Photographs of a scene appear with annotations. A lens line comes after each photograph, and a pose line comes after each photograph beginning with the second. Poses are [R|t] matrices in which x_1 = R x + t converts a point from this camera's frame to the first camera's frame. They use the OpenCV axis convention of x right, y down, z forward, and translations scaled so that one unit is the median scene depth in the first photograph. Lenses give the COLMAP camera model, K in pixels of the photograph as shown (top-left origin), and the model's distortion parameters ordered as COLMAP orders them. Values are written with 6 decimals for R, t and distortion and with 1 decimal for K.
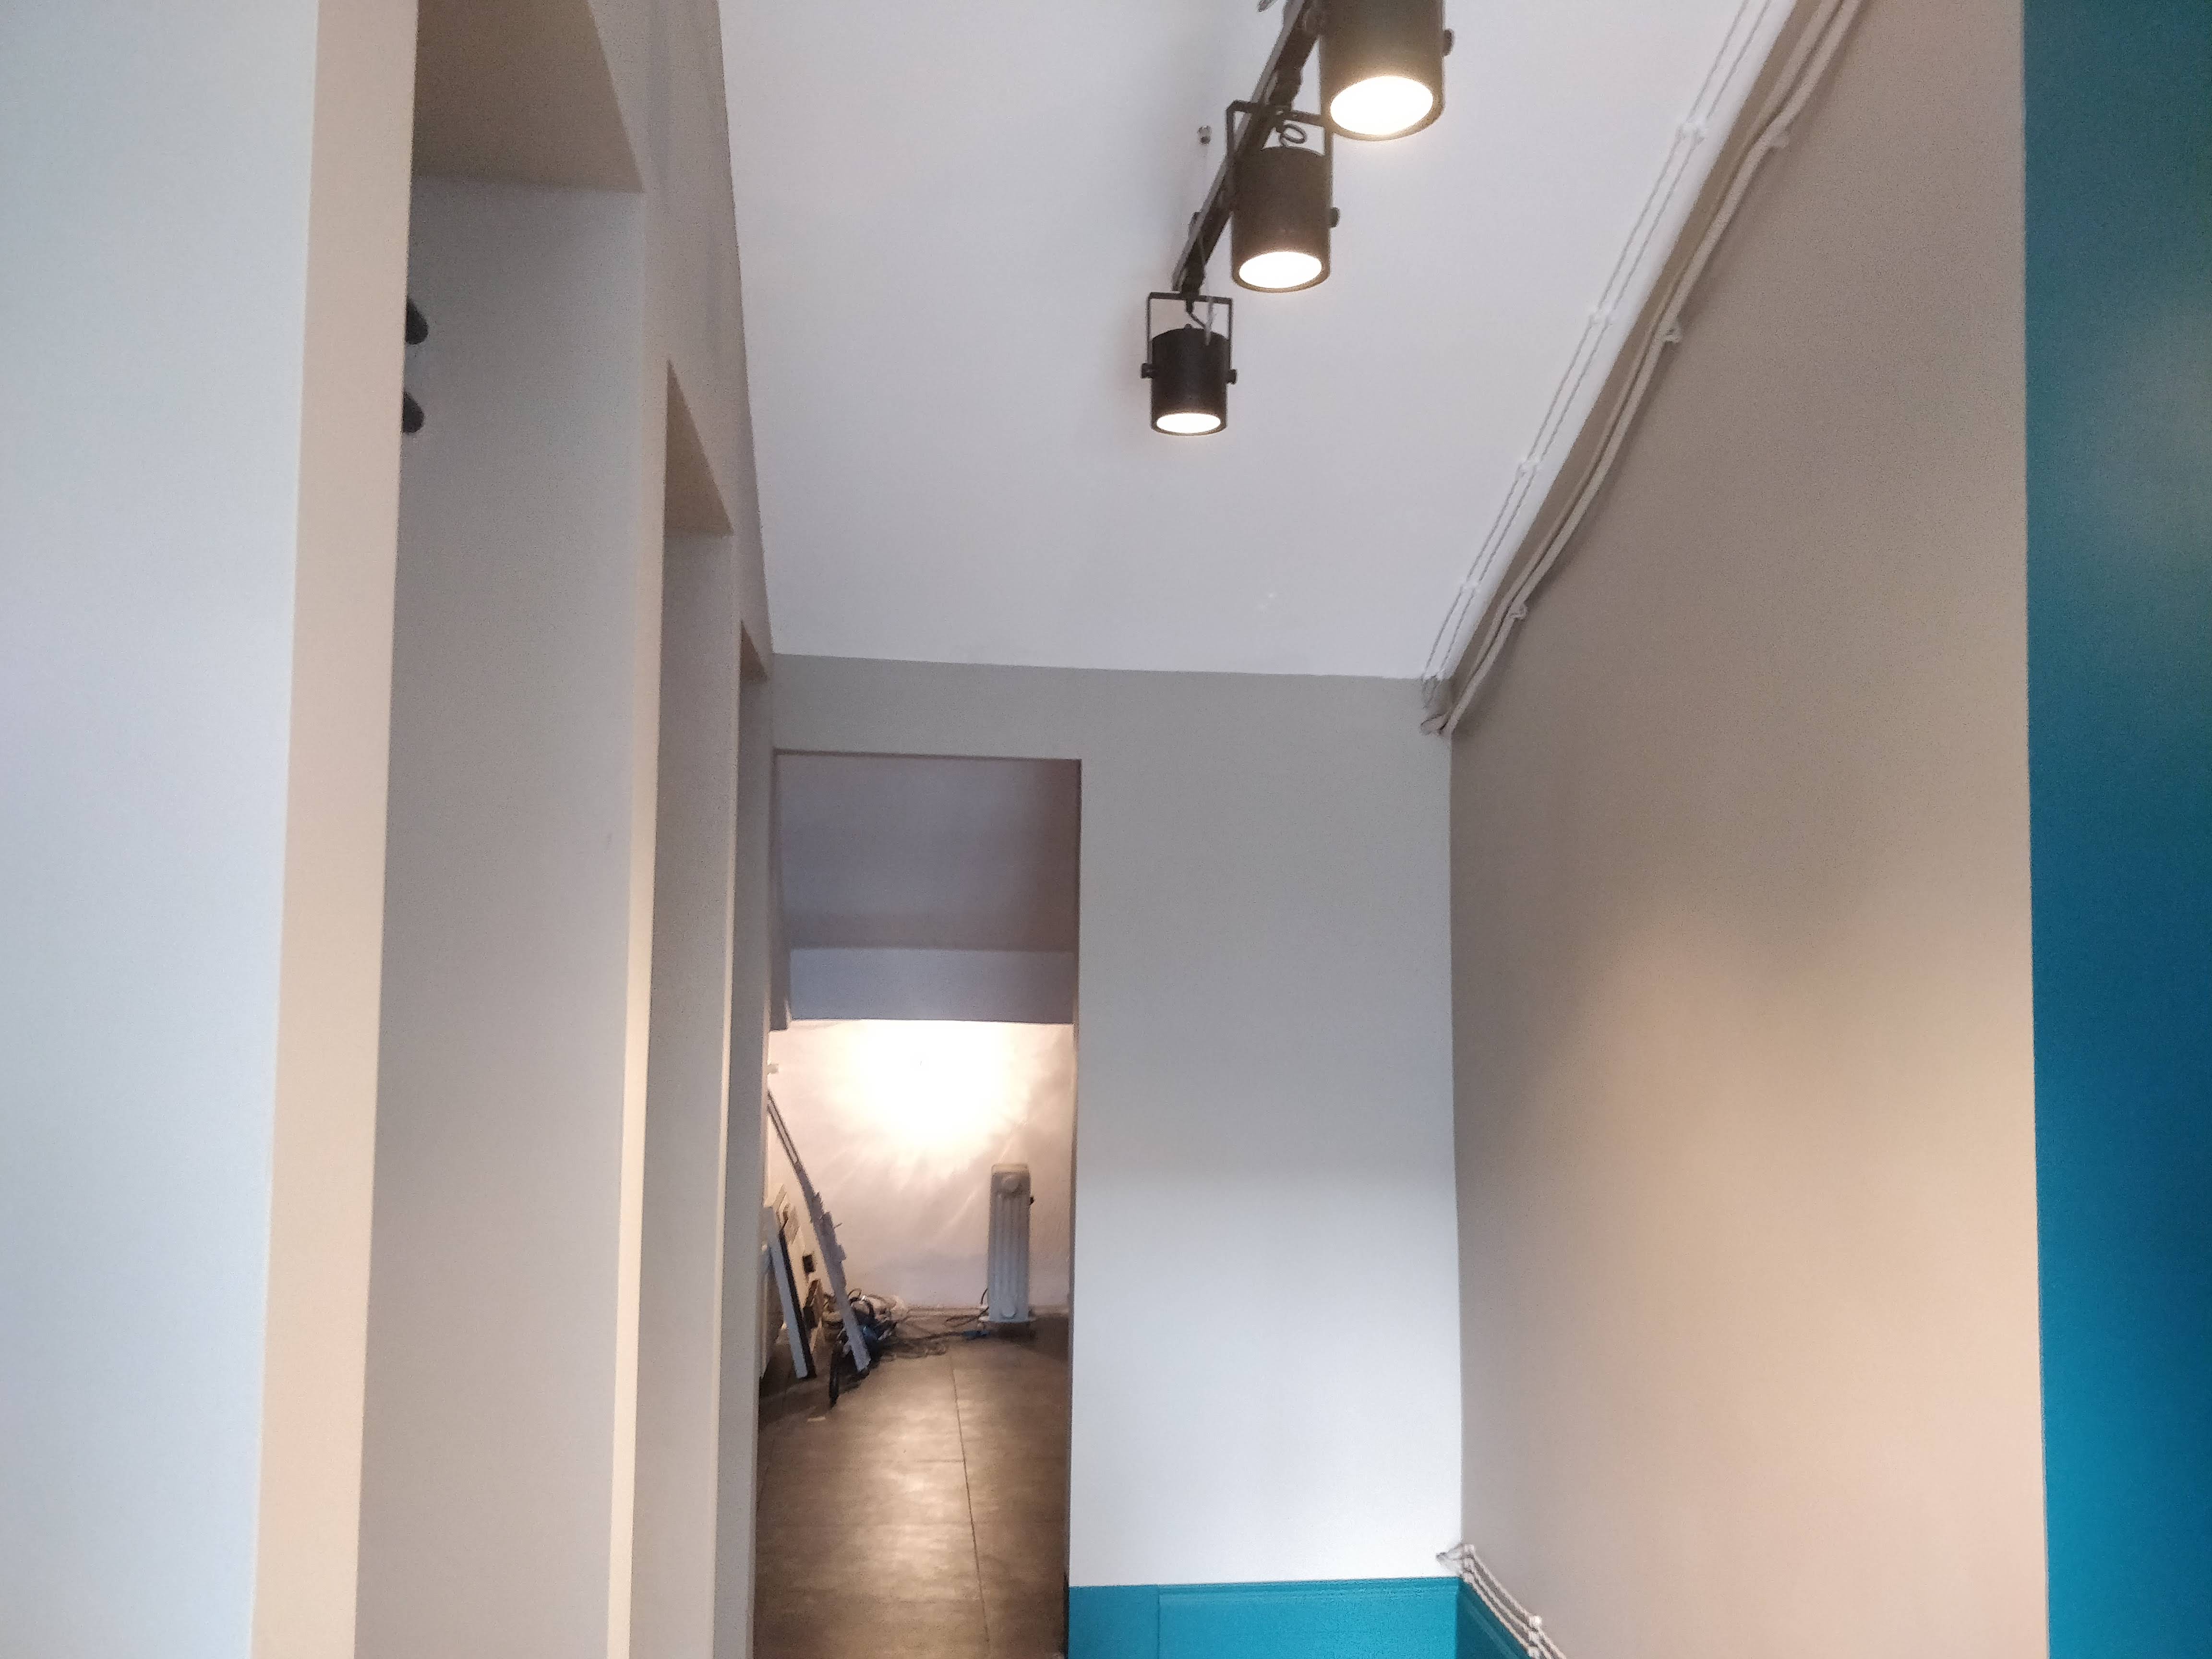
lens RADIAL K [[1864.0, 0, 1129.9], [0, 1864.0, 821.7], [0, 0, 1]] dist [0.104930, -0.216791]
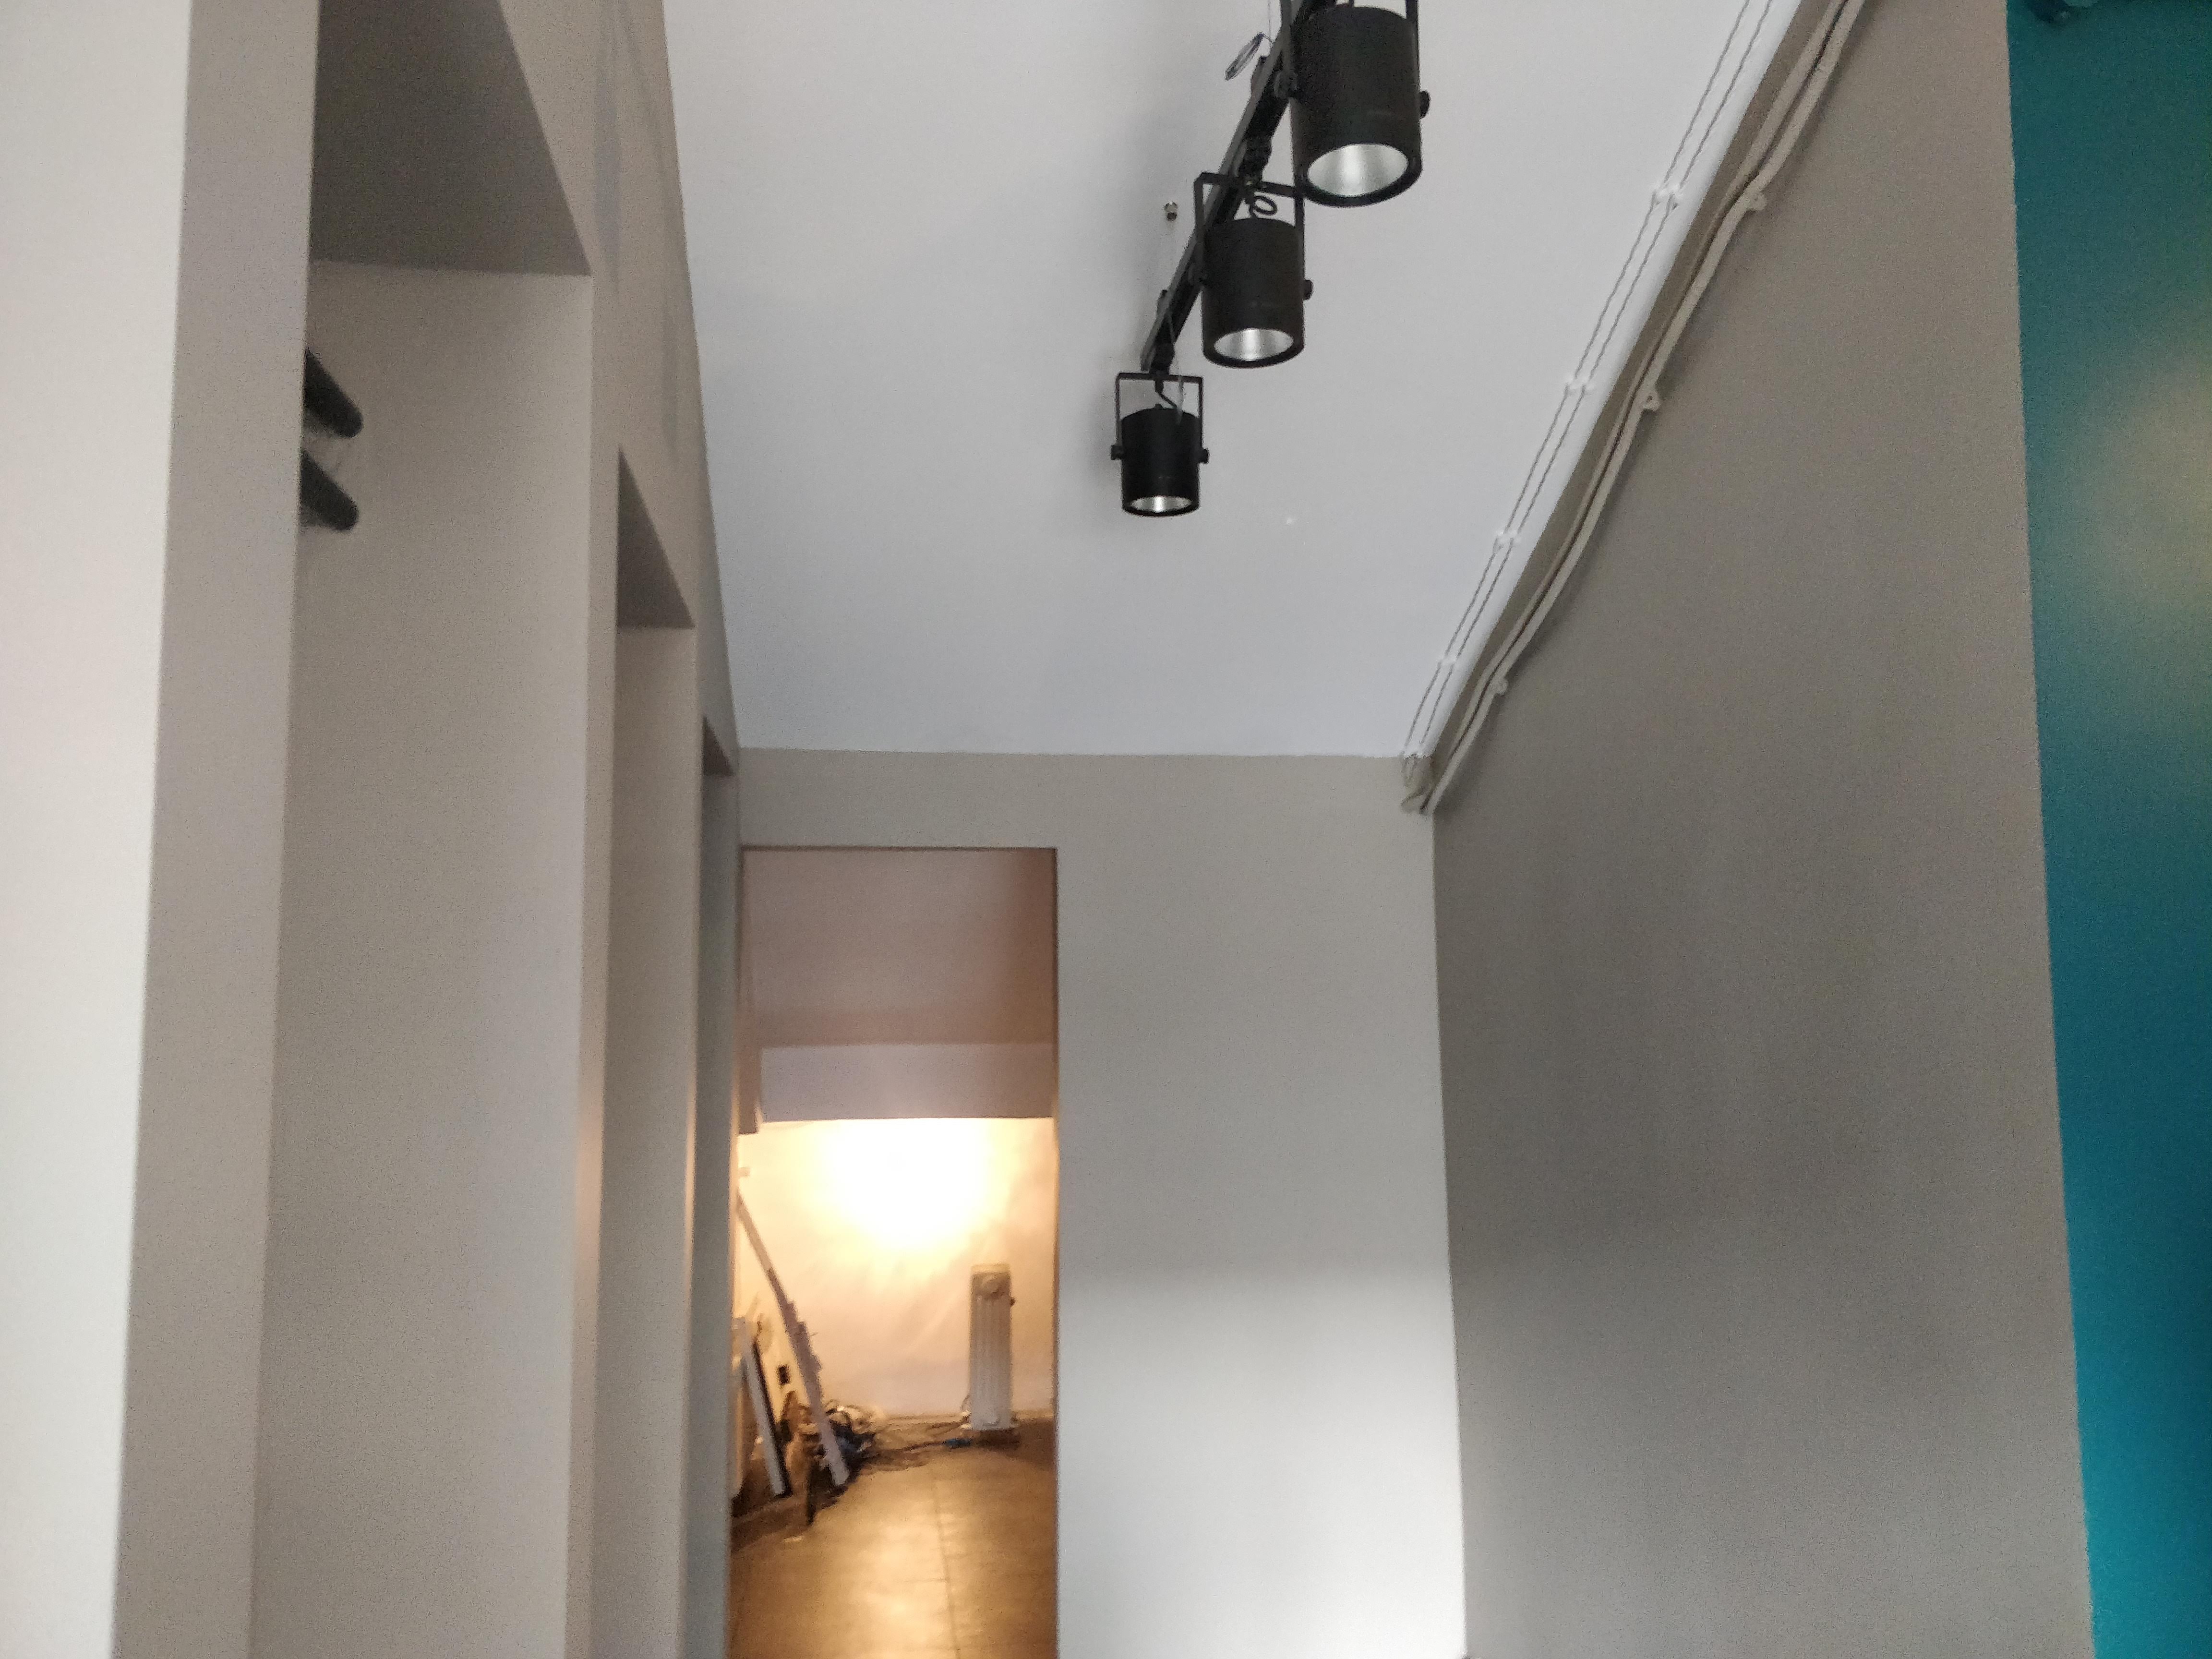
lens RADIAL K [[1836.5, 0, 1174.5], [0, 1836.5, 760.6], [0, 0, 1]] dist [0.012224, -0.081698]
pose [[0.998998, -0.019711, 0.040175, -0.001341], [0.022887, 0.996516, -0.080205, 0.000008], [-0.038454, 0.081044, 0.995968, 0.023509]]
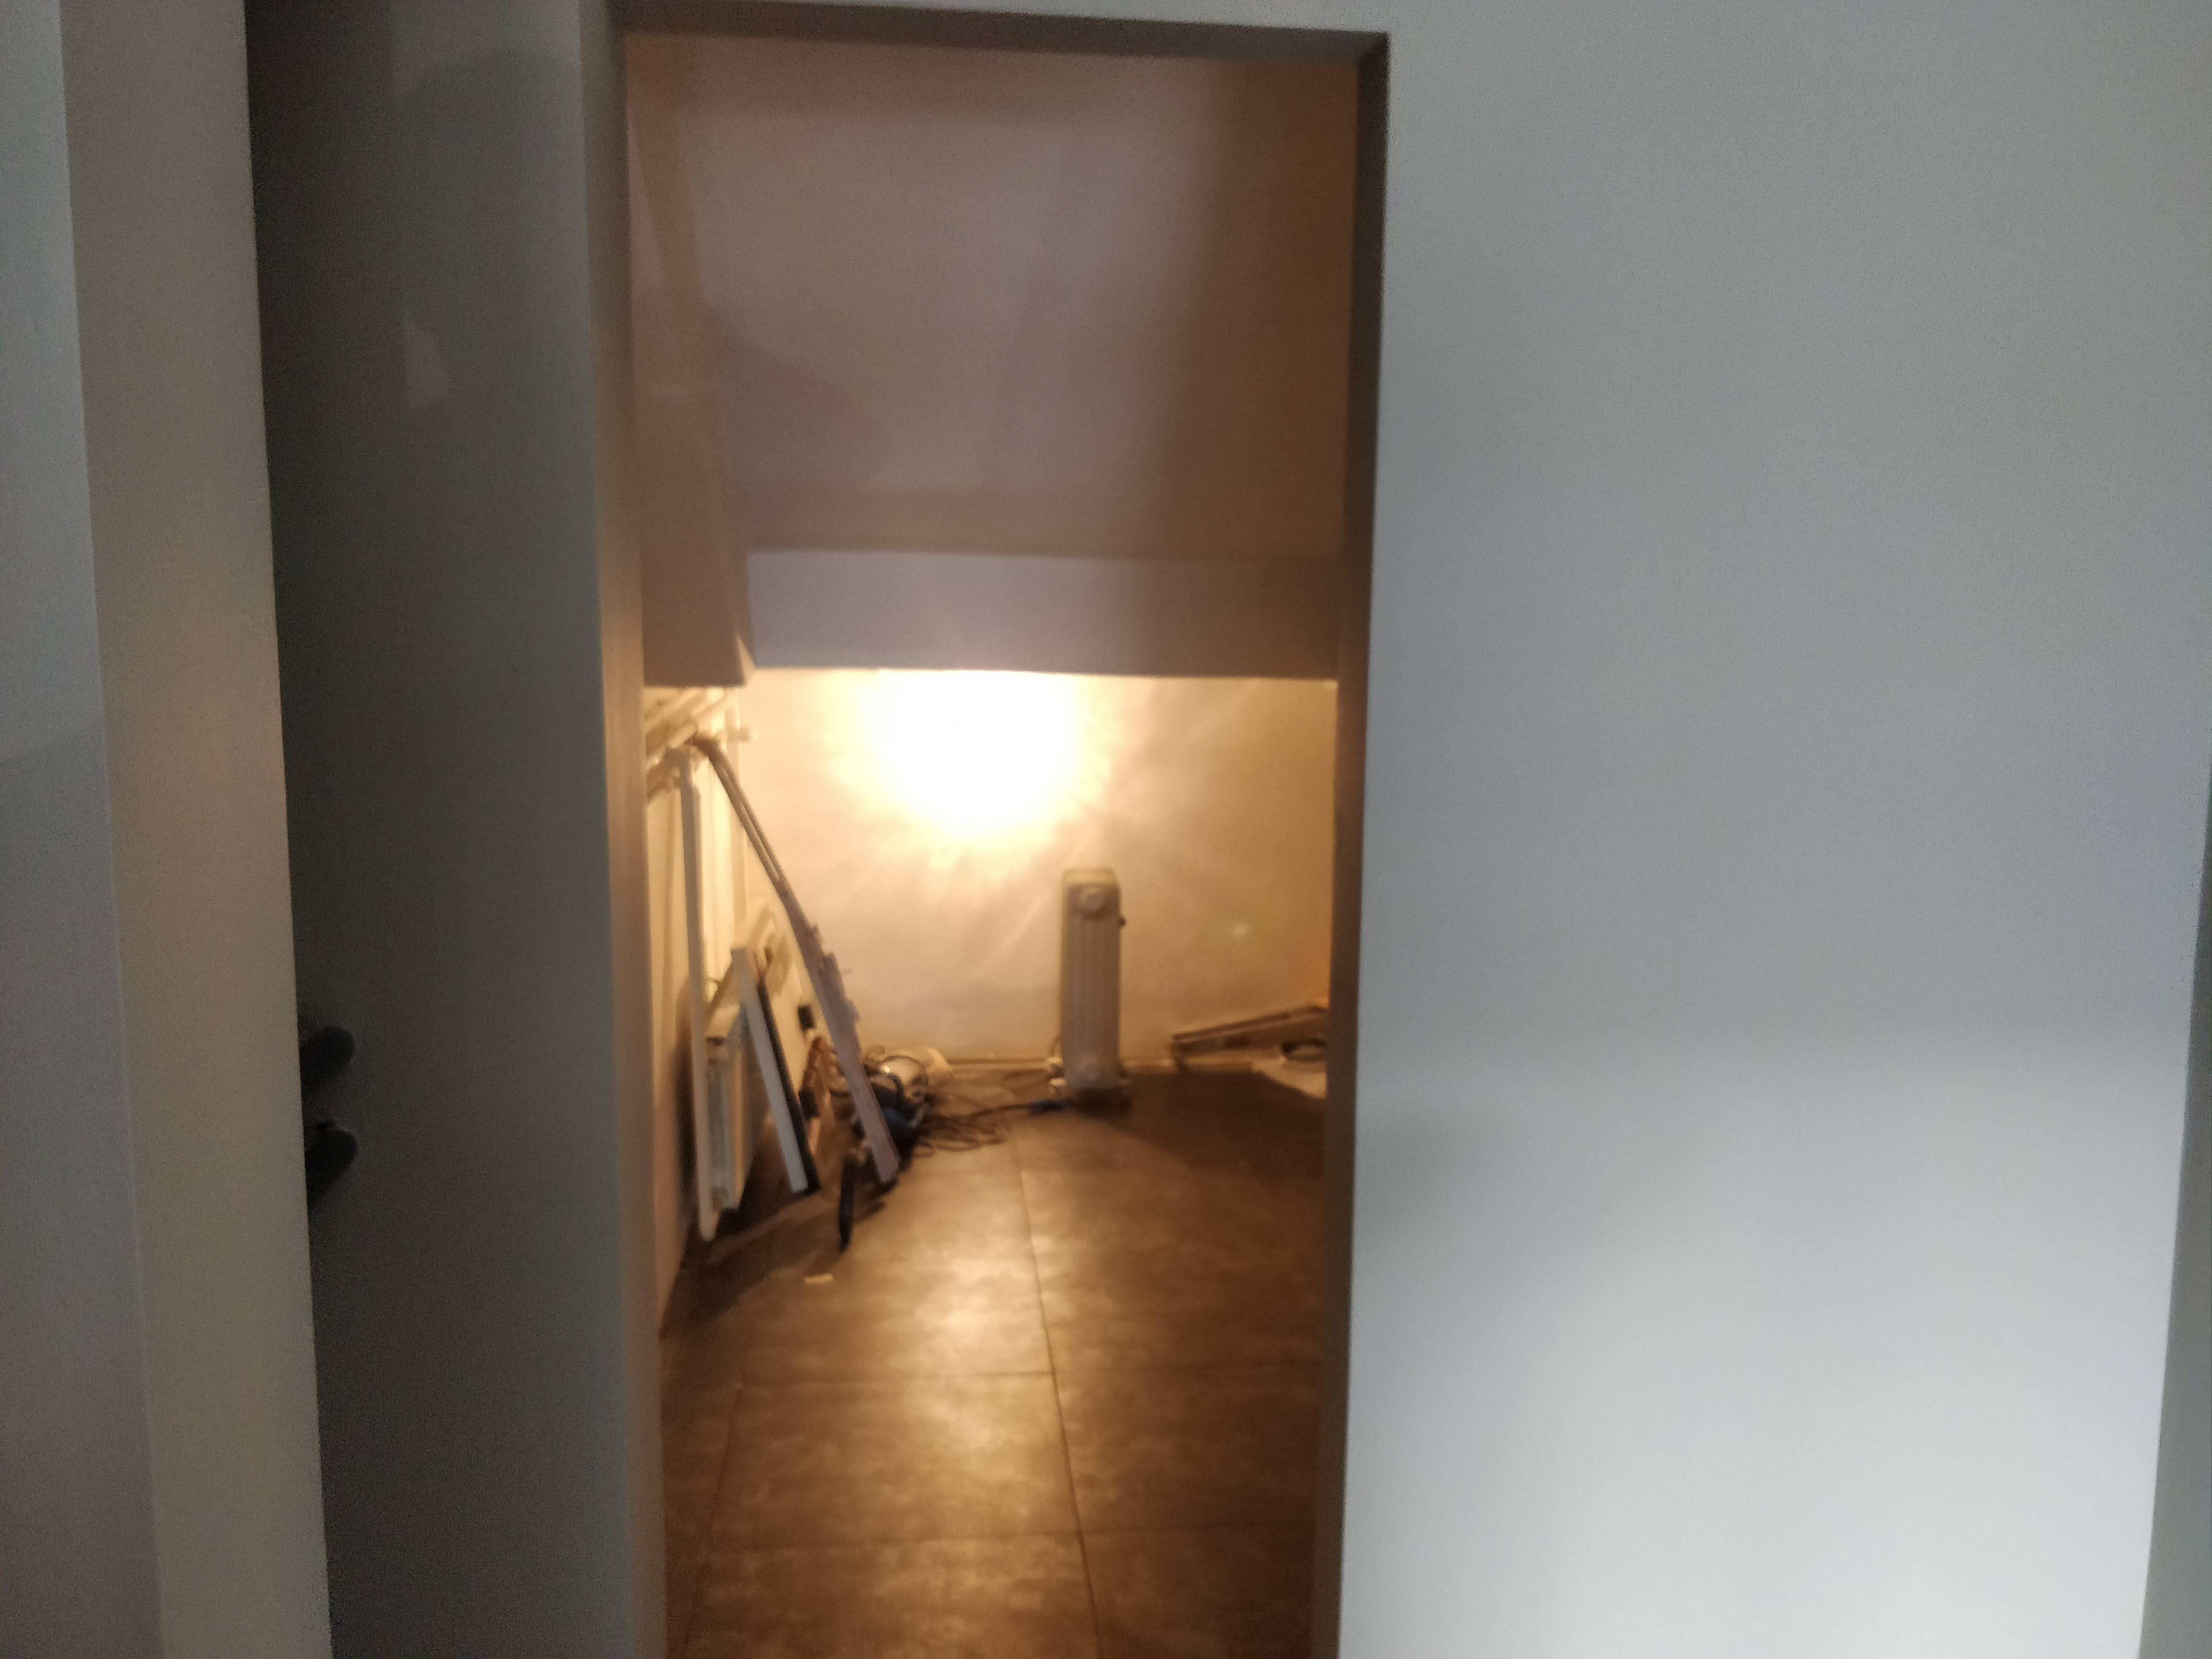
lens RADIAL K [[1864.0, 0, 1129.9], [0, 1864.0, 821.7], [0, 0, 1]] dist [0.104930, -0.216791]
pose [[0.999942, 0.000234, -0.010813, -0.048521], [0.001835, 0.981612, 0.190880, 0.036749], [0.010658, -0.190889, 0.981554, 0.369829]]
